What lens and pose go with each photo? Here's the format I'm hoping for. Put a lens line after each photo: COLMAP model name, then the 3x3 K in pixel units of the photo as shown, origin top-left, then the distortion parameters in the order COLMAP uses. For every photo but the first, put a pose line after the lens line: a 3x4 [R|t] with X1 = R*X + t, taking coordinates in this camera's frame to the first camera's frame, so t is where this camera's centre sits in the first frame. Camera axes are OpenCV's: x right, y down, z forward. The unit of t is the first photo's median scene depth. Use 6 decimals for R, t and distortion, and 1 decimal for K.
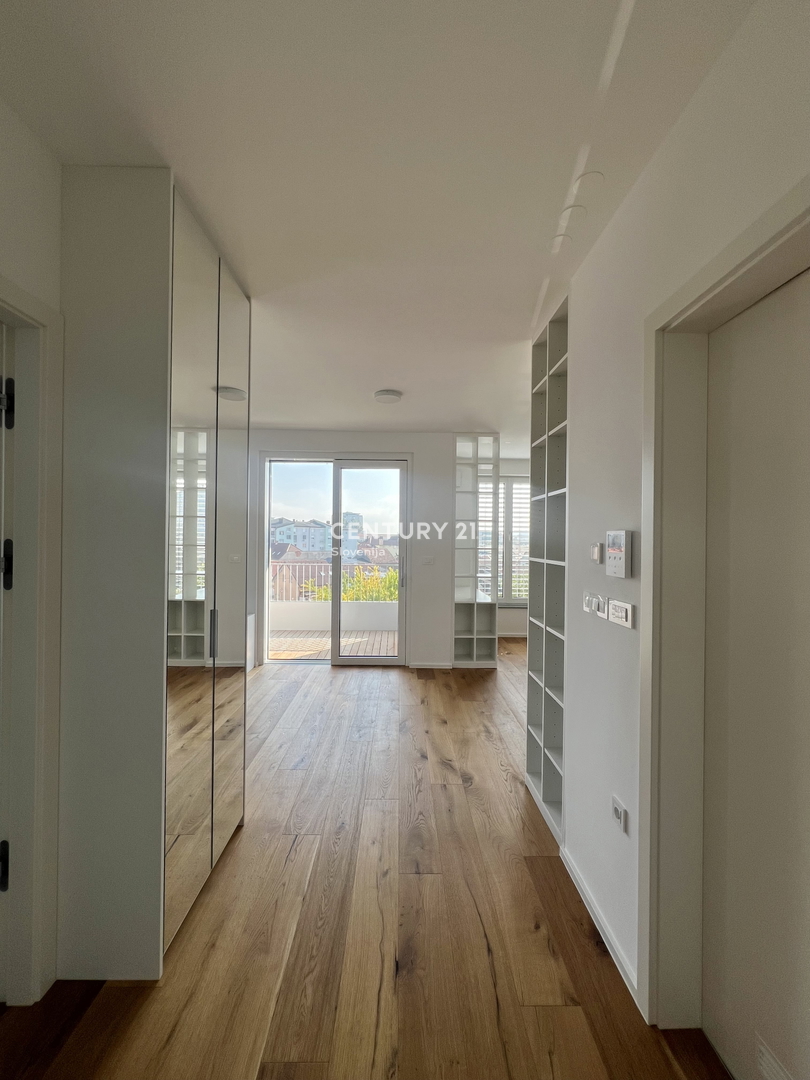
lens RADIAL K [[433.0, 0, 402.7], [0, 433.0, 537.5], [0, 0, 1]] dist [-0.000109, -0.000254]
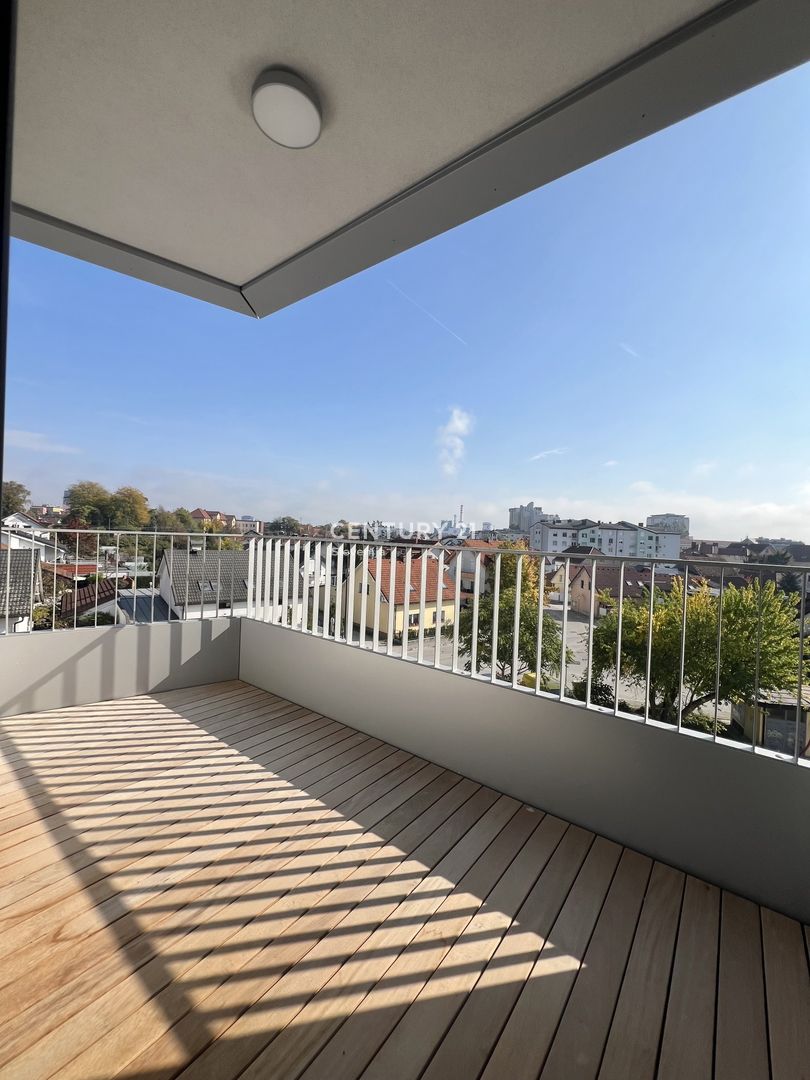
lens RADIAL K [[433.0, 0, 405.4], [0, 433.0, 536.0], [0, 0, 1]] dist [-0.000109, -0.000254]
pose [[0.782147, 0.024489, -0.622613, -0.029741], [-0.031097, 0.999516, 0.000249, 0.068592], [0.622318, 0.019167, 0.782530, 0.933007]]
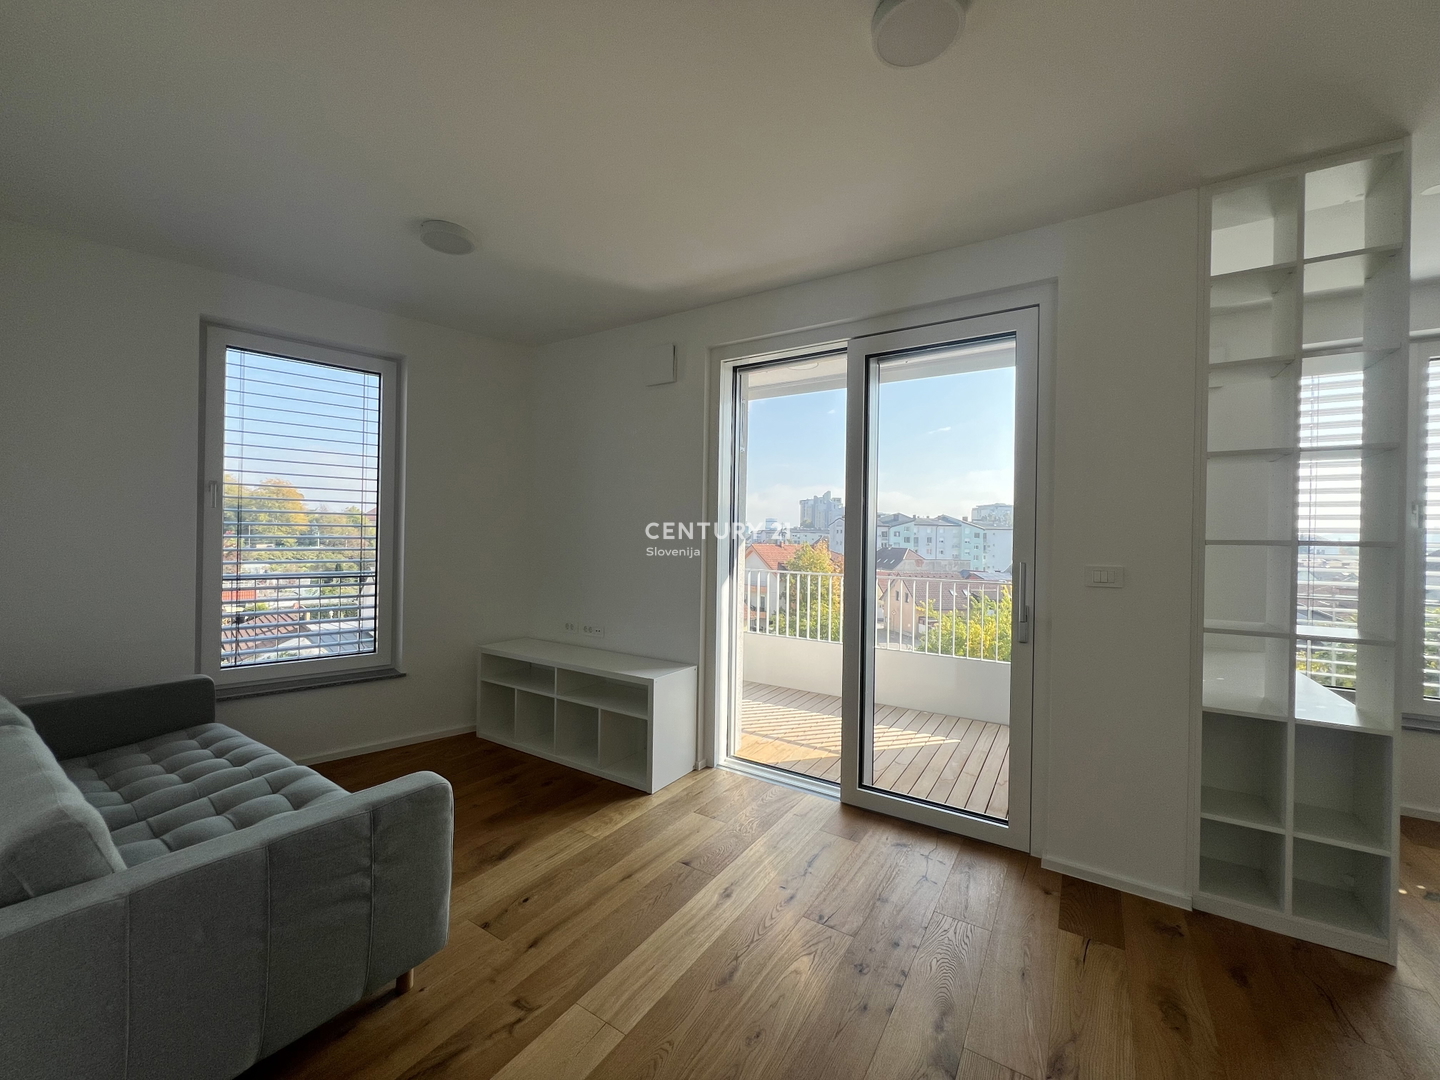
lens RADIAL K [[577.4, 0, 717.1], [0, 577.4, 537.3], [0, 0, 1]] dist [-0.000109, -0.000254]
pose [[0.836452, 0.002872, -0.548032, 0.048458], [-0.006074, 0.999973, -0.004031, 0.024412], [0.548006, 0.006701, 0.836448, 0.404229]]
